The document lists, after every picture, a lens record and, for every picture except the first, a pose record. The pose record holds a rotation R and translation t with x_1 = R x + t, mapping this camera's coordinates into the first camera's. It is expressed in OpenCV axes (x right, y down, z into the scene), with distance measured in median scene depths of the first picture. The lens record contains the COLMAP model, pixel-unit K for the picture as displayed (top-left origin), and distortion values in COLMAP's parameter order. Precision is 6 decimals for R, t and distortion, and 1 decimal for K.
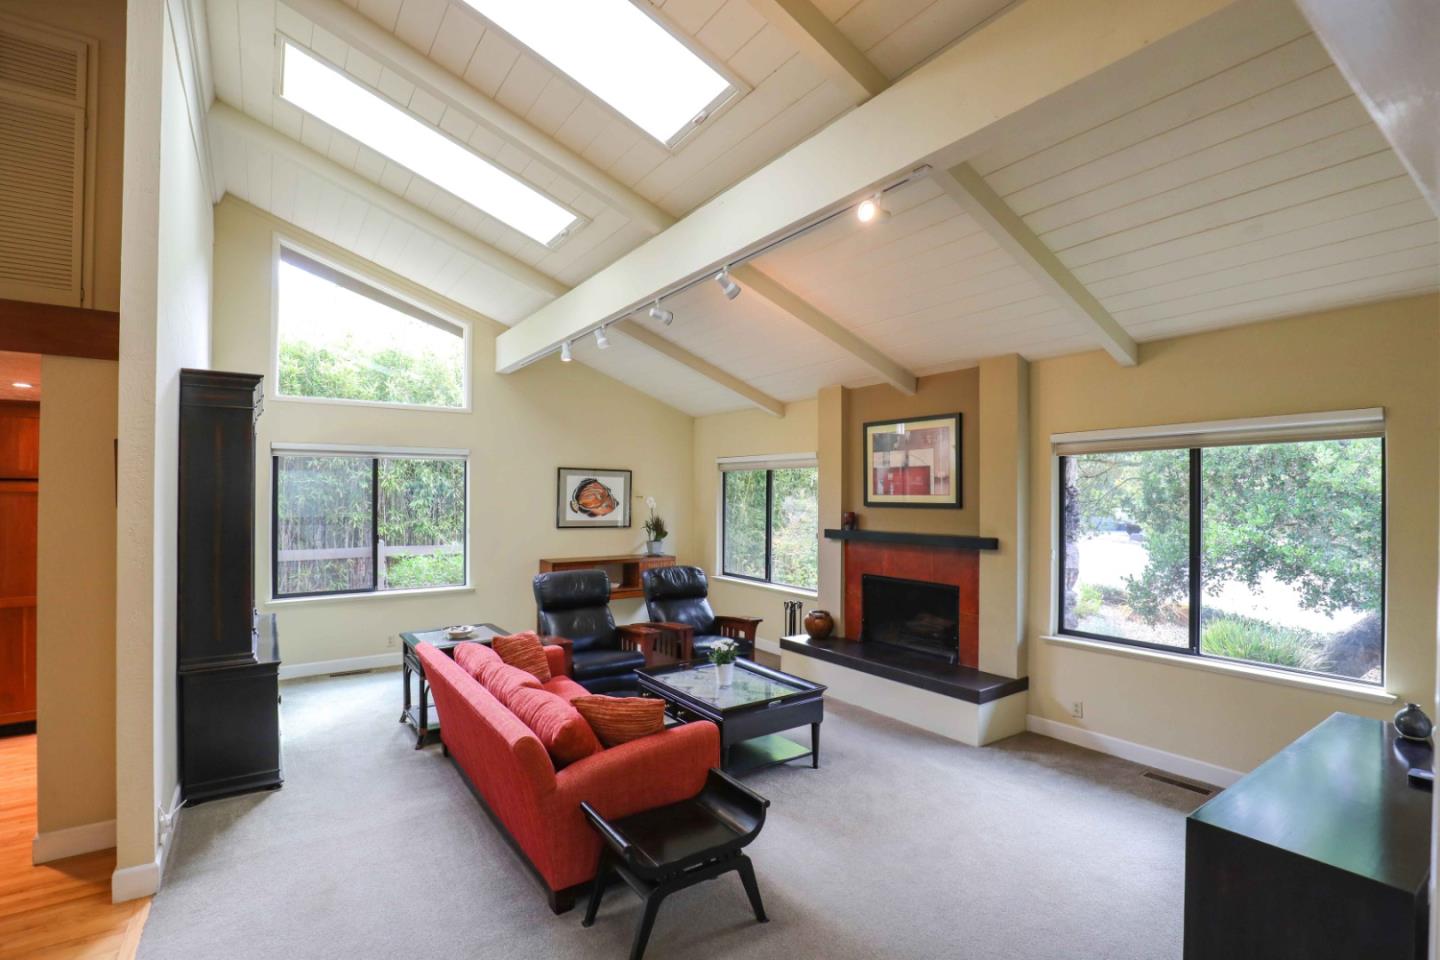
lens RADIAL K [[658.0, 0, 718.9], [0, 658.0, 491.9], [0, 0, 1]] dist [-0.038138, 0.007695]
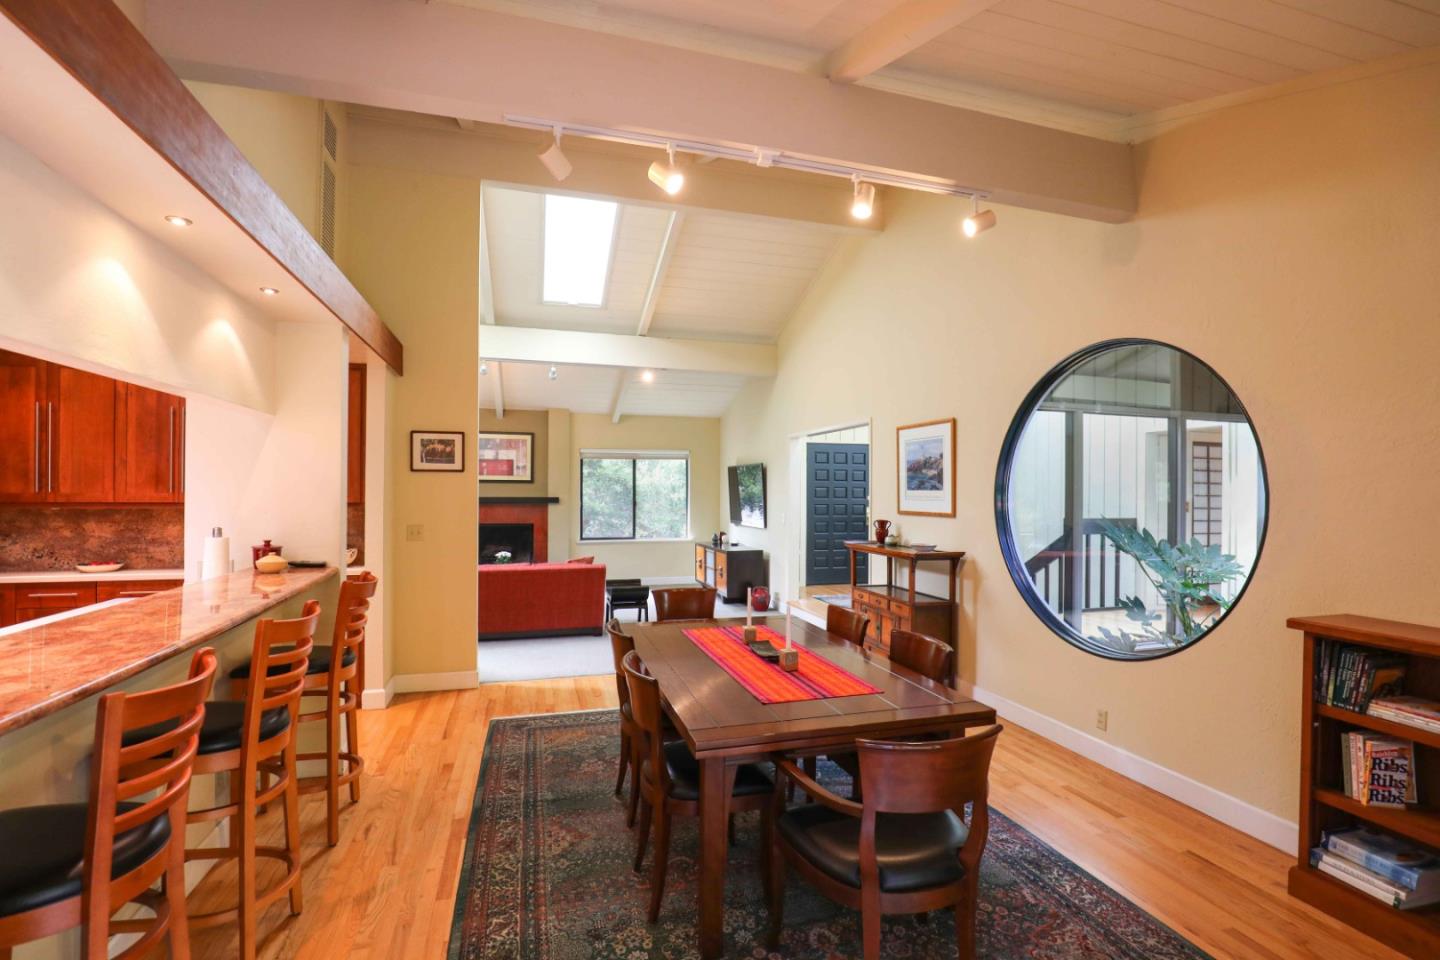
lens RADIAL K [[658.0, 0, 718.9], [0, 658.0, 491.9], [0, 0, 1]] dist [-0.038138, 0.007695]
pose [[0.318923, -0.002383, 0.947778, -1.225508], [-0.012020, 0.999906, 0.006559, 0.030906], [-0.947704, -0.013484, 0.318865, -0.123121]]
